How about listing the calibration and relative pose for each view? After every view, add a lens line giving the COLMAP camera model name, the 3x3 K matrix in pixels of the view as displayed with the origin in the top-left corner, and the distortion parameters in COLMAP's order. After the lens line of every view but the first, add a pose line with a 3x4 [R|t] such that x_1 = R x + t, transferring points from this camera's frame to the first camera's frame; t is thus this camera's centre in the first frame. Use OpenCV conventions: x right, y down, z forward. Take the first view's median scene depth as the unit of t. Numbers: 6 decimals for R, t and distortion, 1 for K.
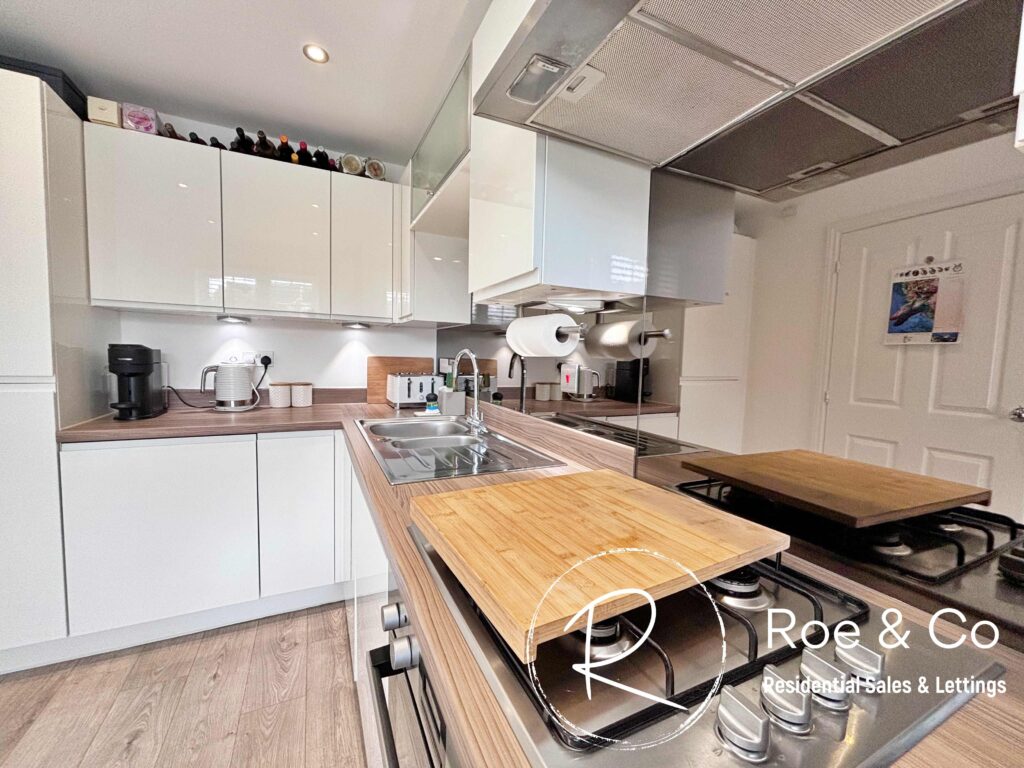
lens RADIAL K [[411.1, 0, 512.0], [0, 411.1, 384.0], [0, 0, 1]] dist [-0.000514, 0.000677]
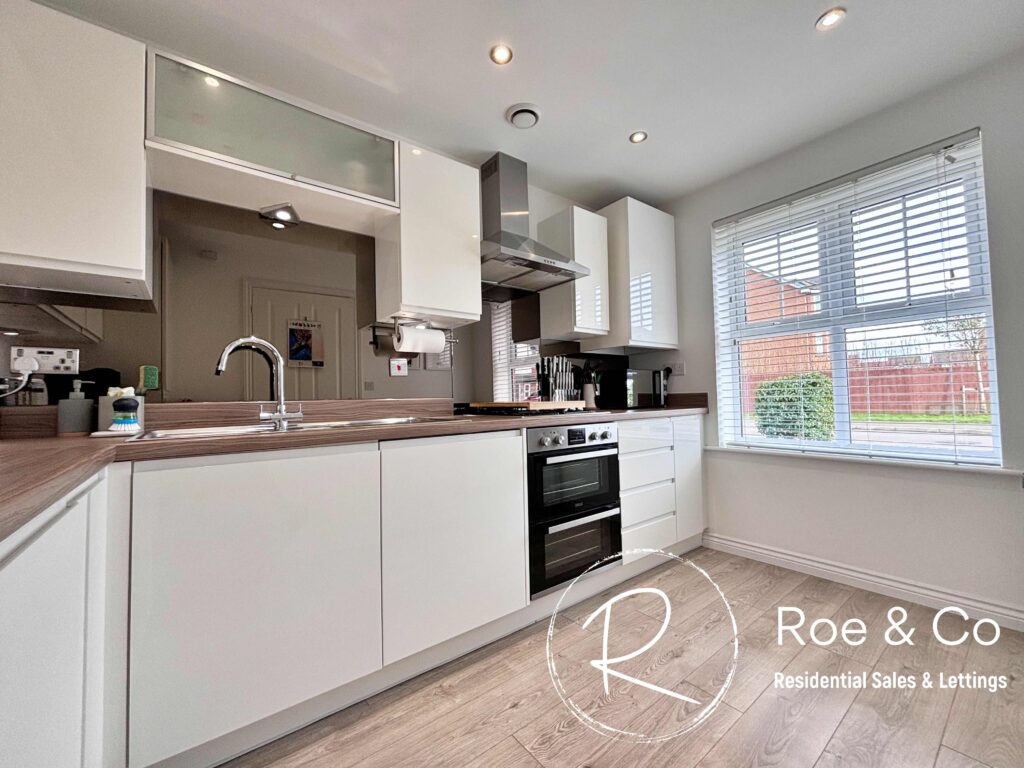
lens RADIAL K [[411.1, 0, 512.0], [0, 411.1, 384.0], [0, 0, 1]] dist [-0.000514, 0.000677]
pose [[-0.206168, 0.016360, 0.978380, -0.915084], [0.089377, 0.995995, 0.002179, 0.051064], [-0.974426, 0.087894, -0.206805, 0.556953]]
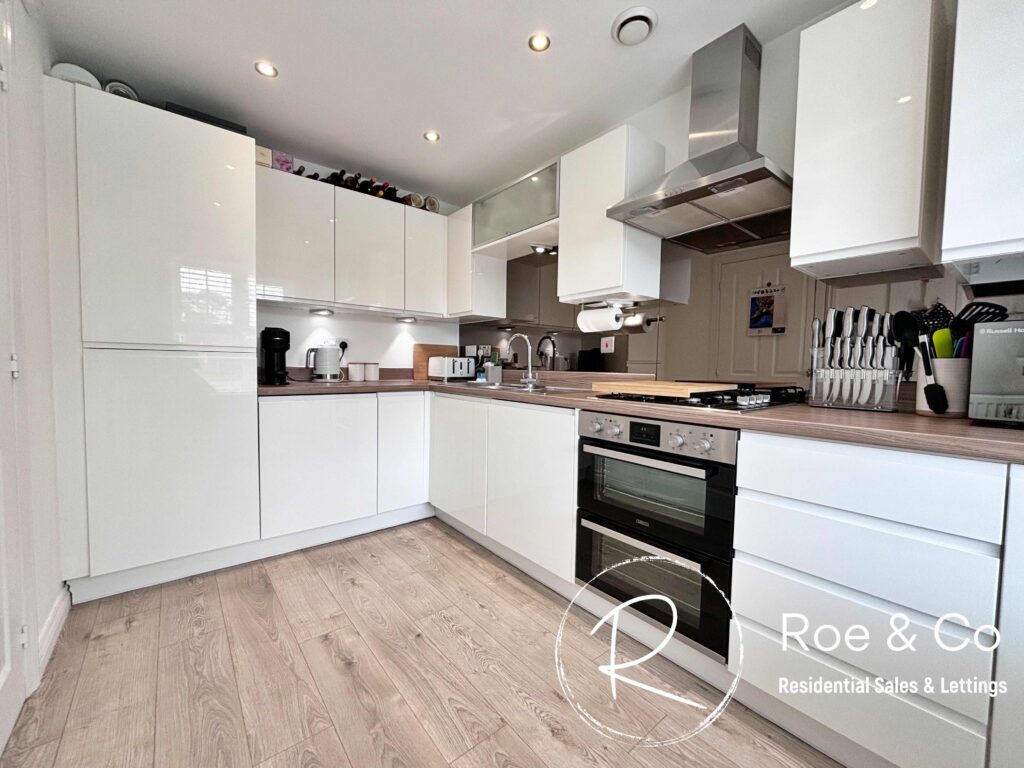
lens RADIAL K [[412.8, 0, 512.0], [0, 412.8, 384.0], [0, 0, 1]] dist [-0.003417, -0.000107]
pose [[0.971906, -0.023434, 0.234199, -0.415037], [0.028309, 0.999446, -0.017478, 0.106494], [-0.233660, 0.023617, 0.972032, -0.386527]]
